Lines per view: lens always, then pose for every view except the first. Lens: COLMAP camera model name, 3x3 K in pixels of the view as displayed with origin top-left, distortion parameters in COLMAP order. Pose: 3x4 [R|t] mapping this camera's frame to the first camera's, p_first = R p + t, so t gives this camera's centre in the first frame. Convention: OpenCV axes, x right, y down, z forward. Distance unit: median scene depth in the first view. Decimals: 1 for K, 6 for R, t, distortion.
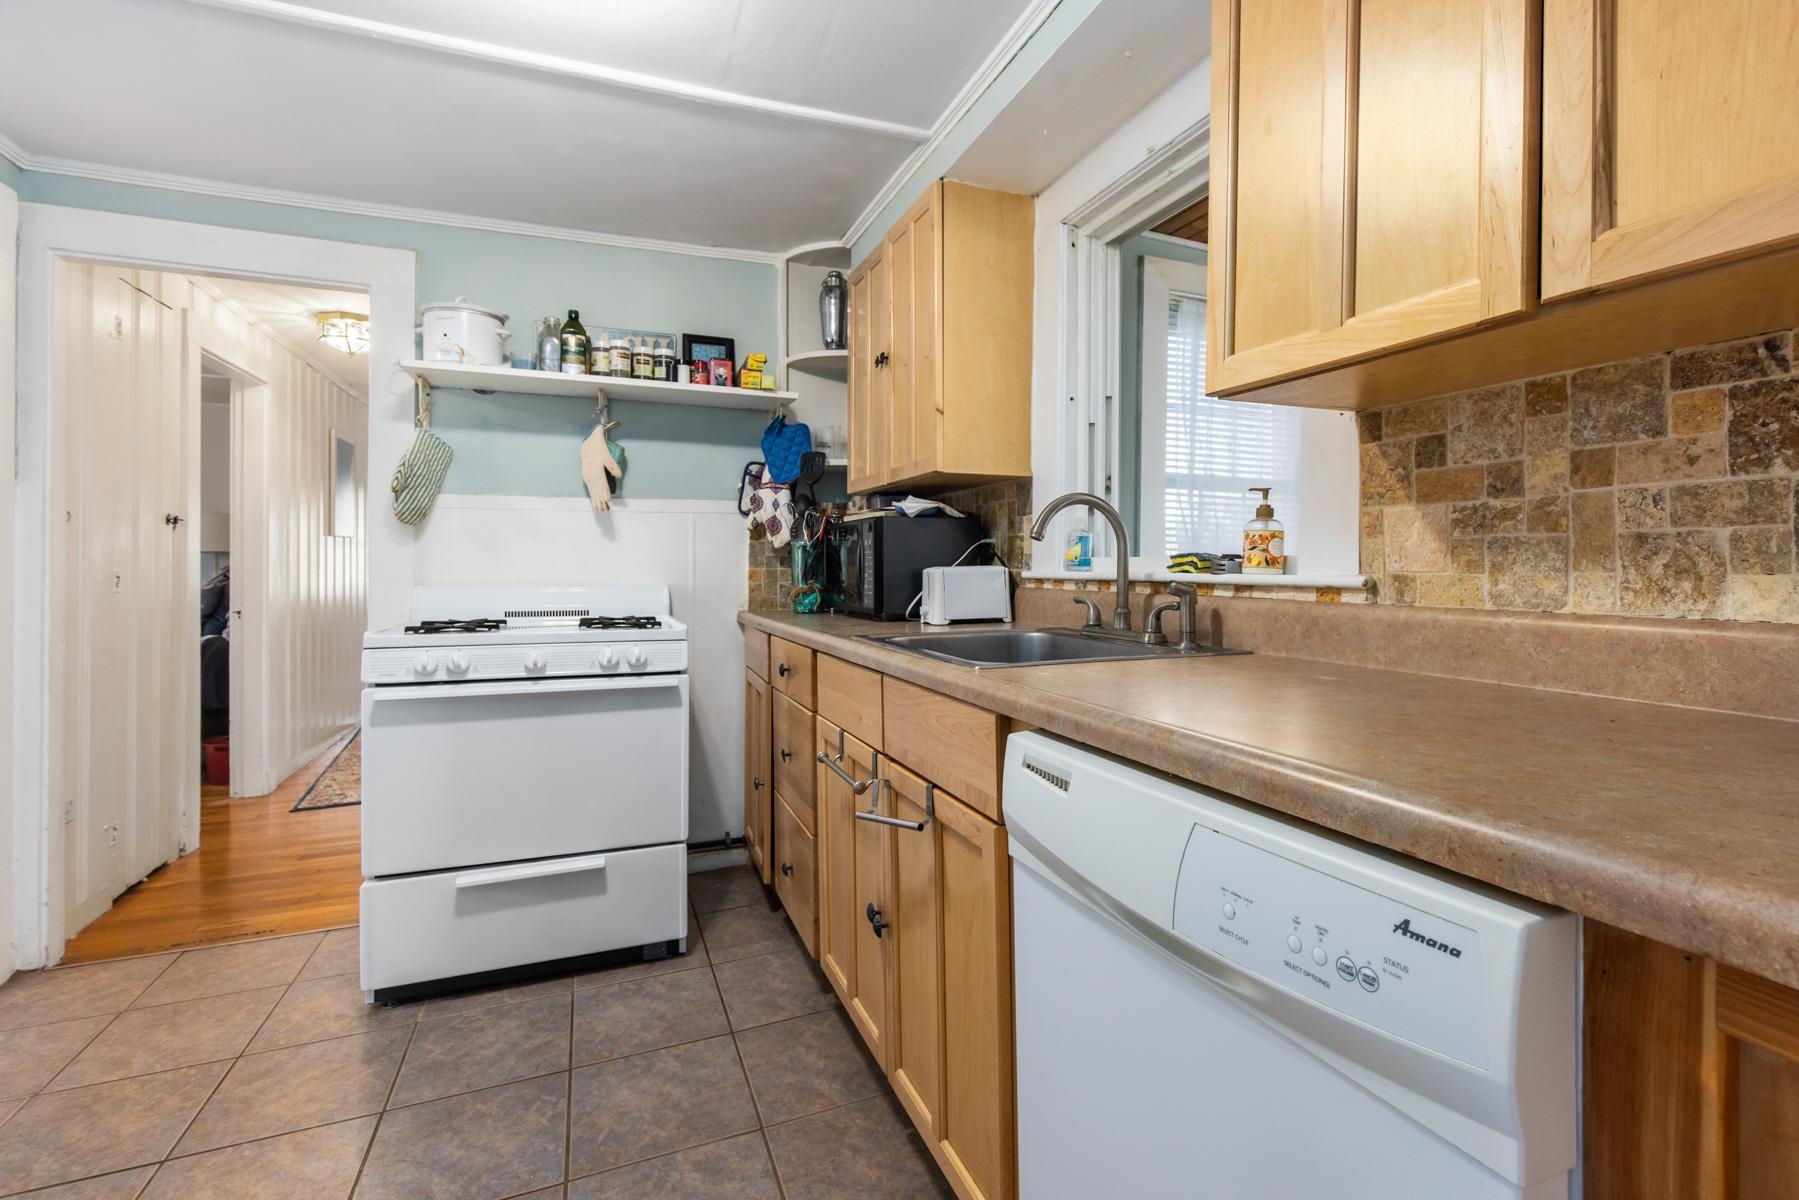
lens RADIAL K [[801.2, 0, 887.4], [0, 801.2, 564.4], [0, 0, 1]] dist [0.000108, 0.000070]
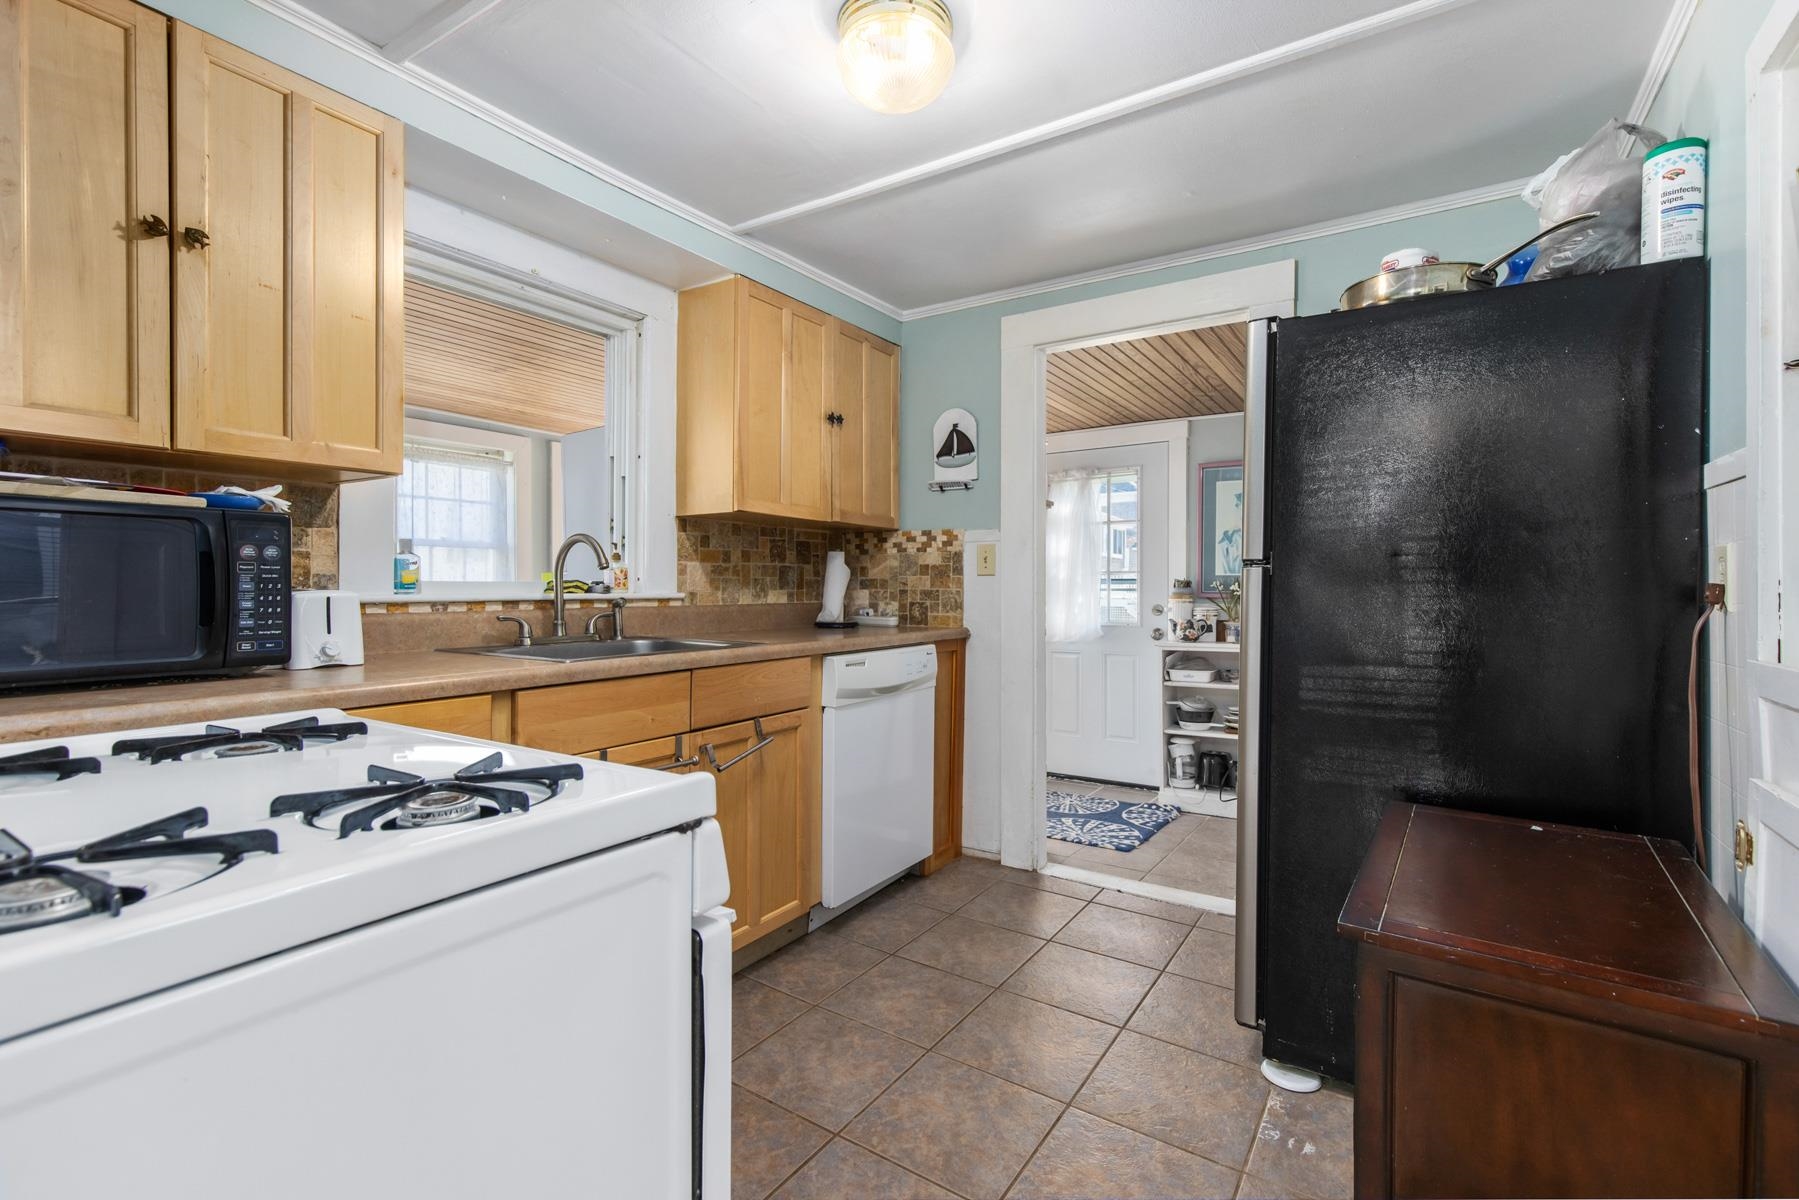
lens RADIAL K [[801.2, 0, 901.8], [0, 801.2, 590.4], [0, 0, 1]] dist [0.000108, 0.000070]
pose [[-0.577010, -0.012216, 0.816645, -1.037590], [-0.009183, 0.999922, 0.008469, -0.010912], [-0.816685, -0.002613, -0.577078, 1.194097]]
